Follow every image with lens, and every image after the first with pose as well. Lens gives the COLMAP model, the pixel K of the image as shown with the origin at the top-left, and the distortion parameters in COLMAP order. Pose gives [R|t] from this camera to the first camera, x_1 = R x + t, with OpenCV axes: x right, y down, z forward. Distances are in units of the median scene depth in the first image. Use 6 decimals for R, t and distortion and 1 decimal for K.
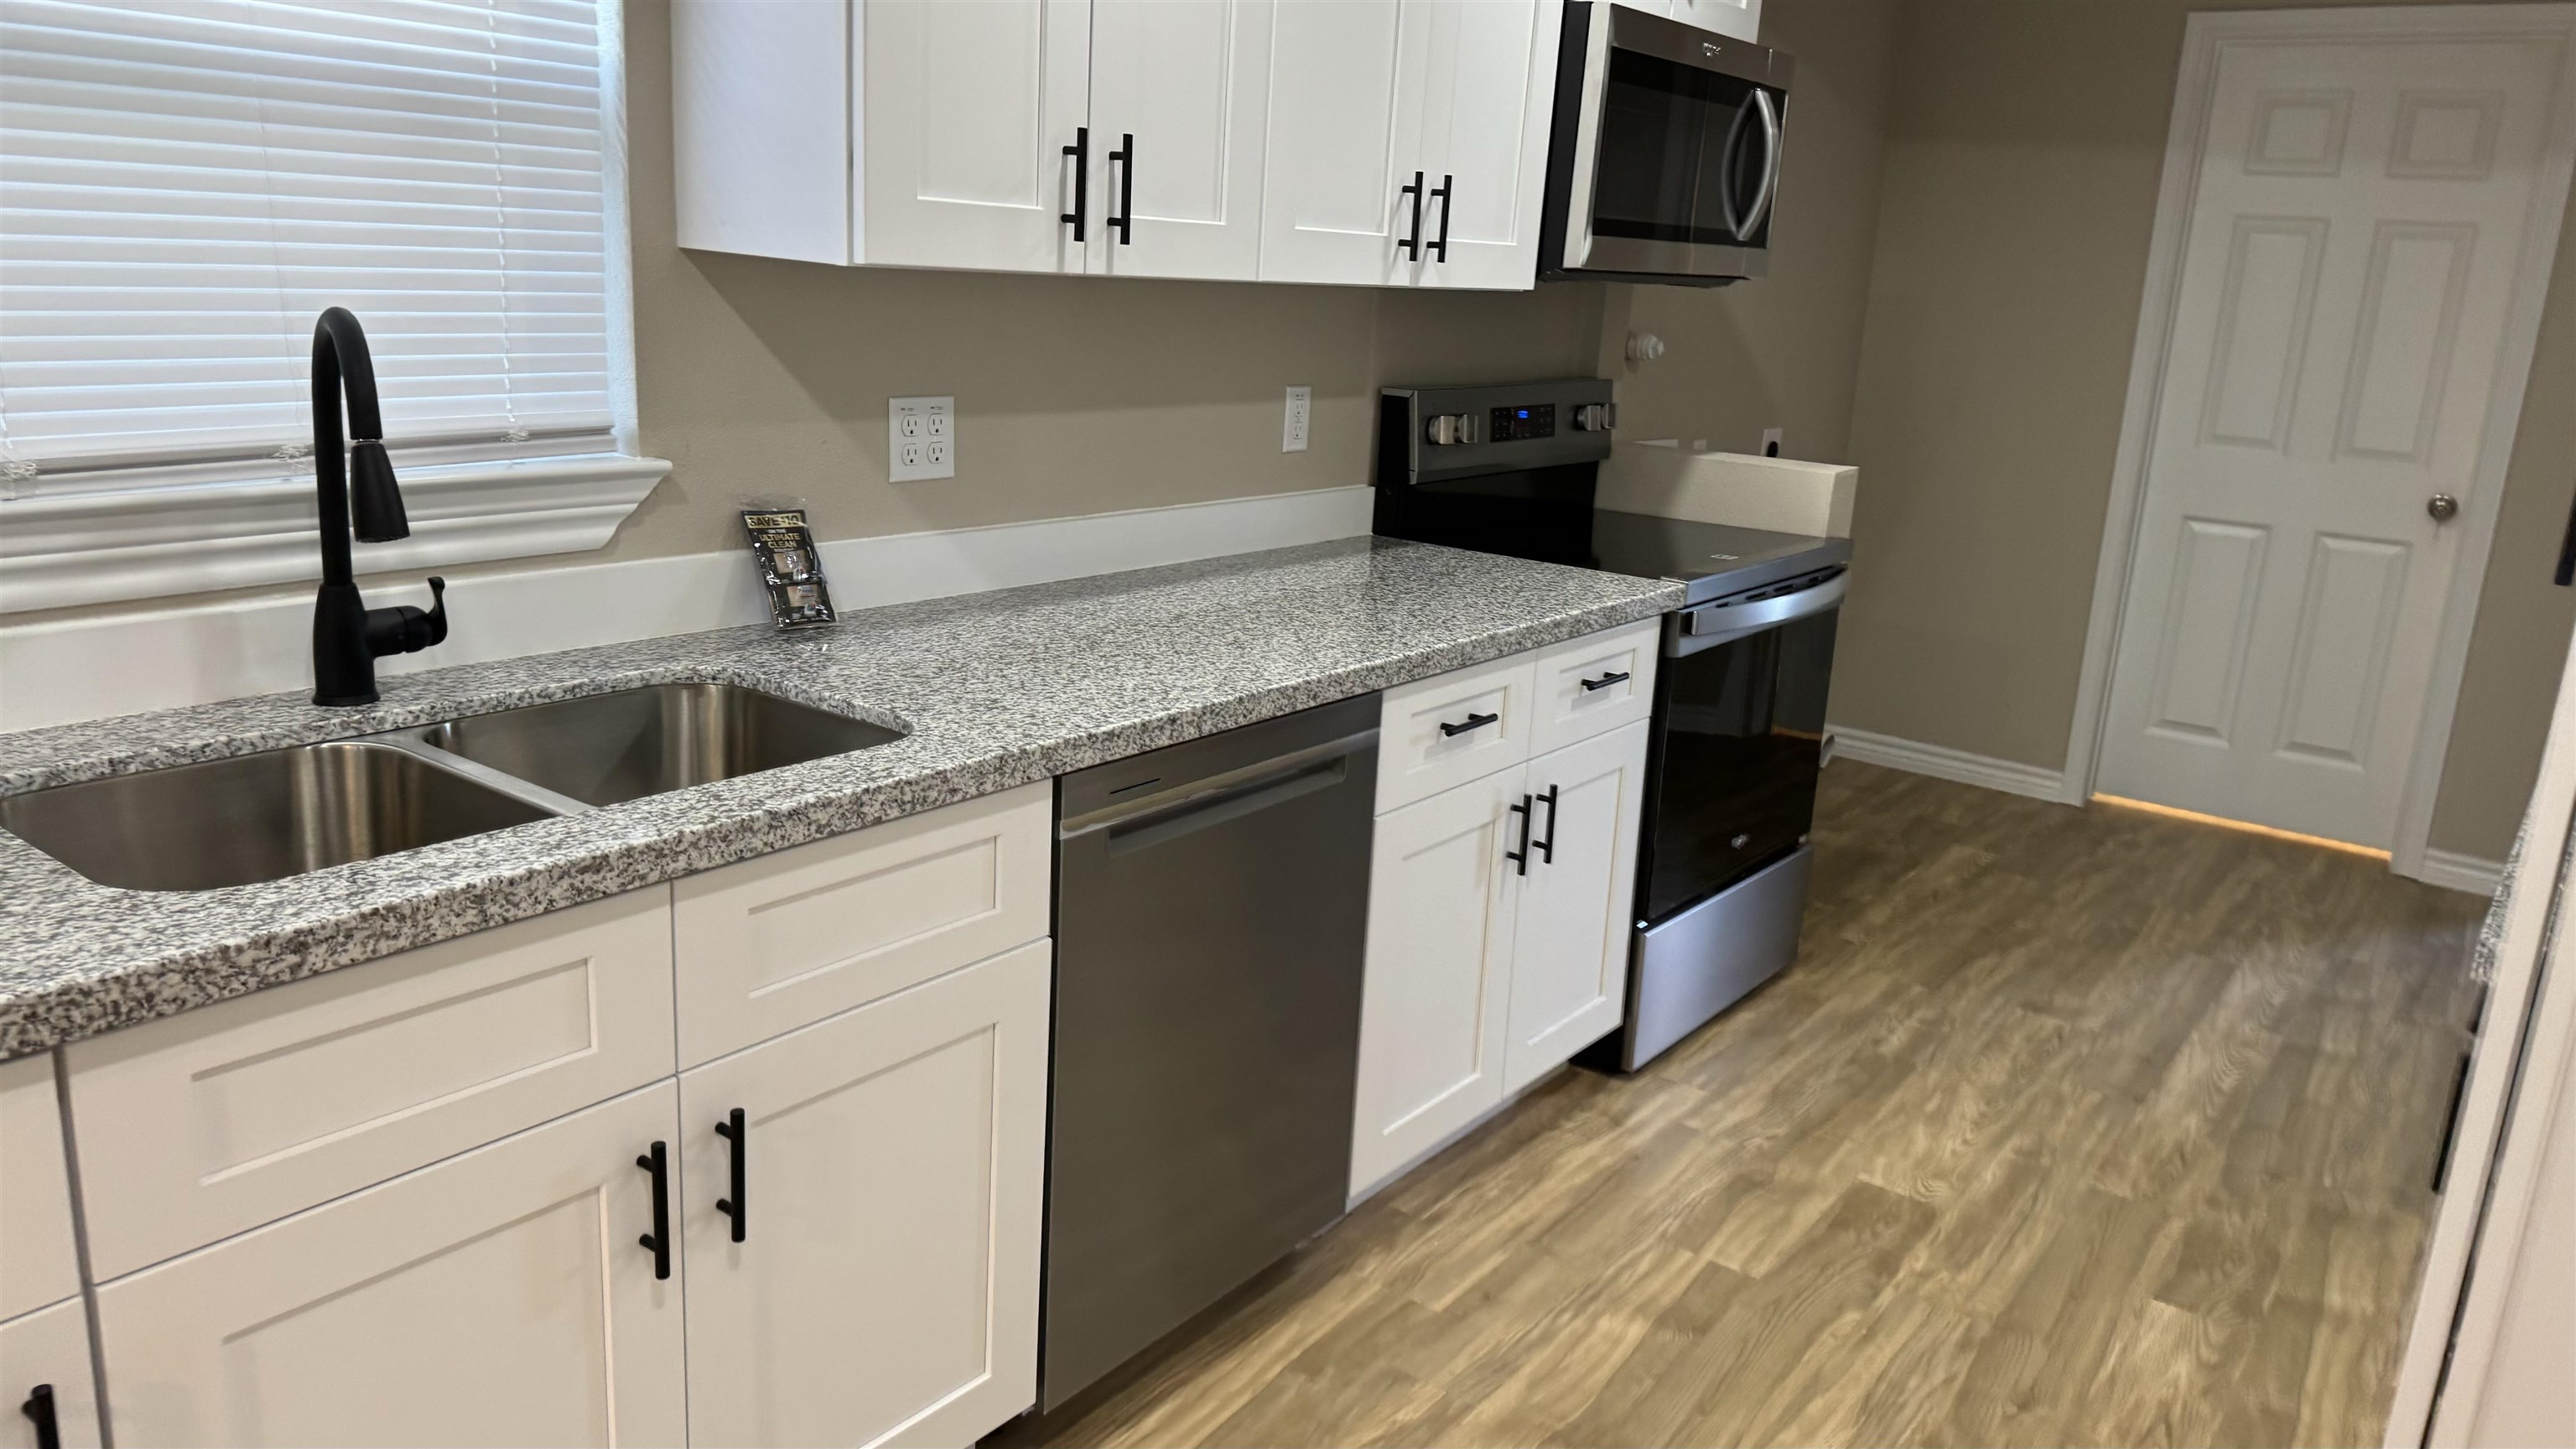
lens RADIAL K [[1799.4, 0, 1278.6], [0, 1799.4, 707.0], [0, 0, 1]] dist [0.068538, -0.076850]
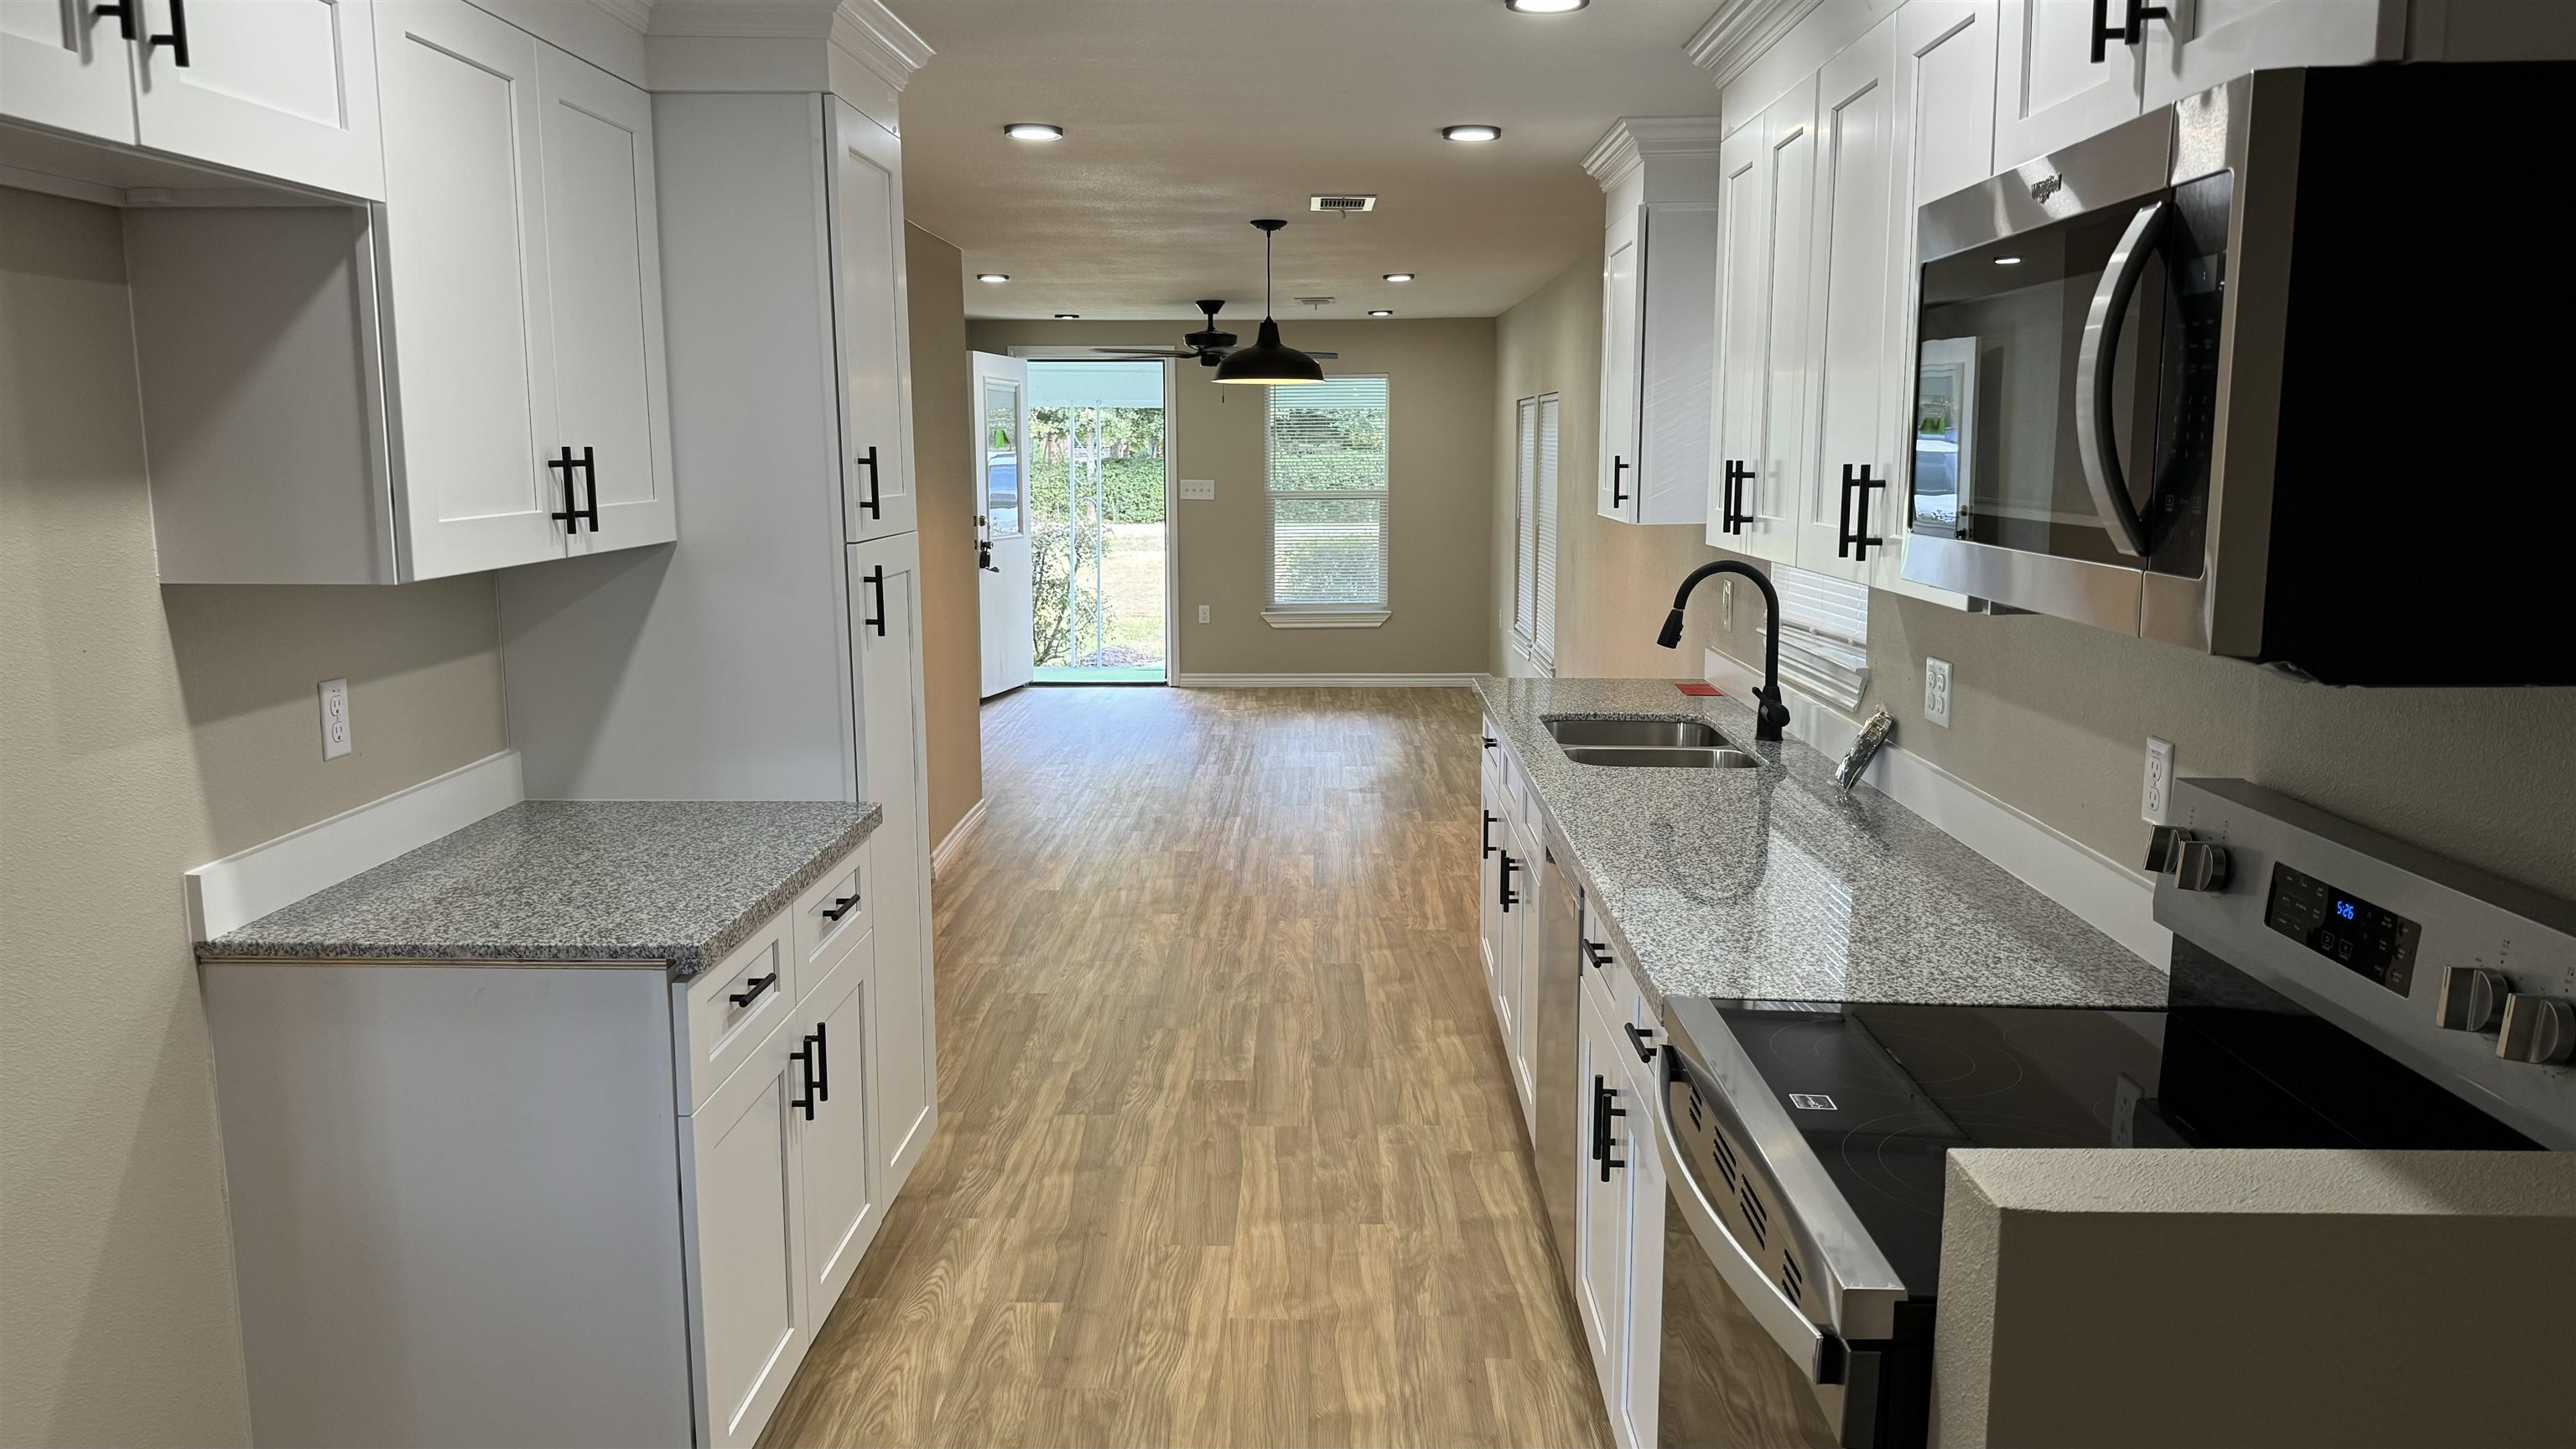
lens RADIAL K [[1799.4, 0, 1329.8], [0, 1799.4, 730.7], [0, 0, 1]] dist [0.068538, -0.076850]
pose [[-0.792619, 0.032262, -0.608864, 0.863759], [-0.200030, 0.929571, 0.309655, -0.407413], [0.575972, 0.367230, -0.730341, 1.589339]]
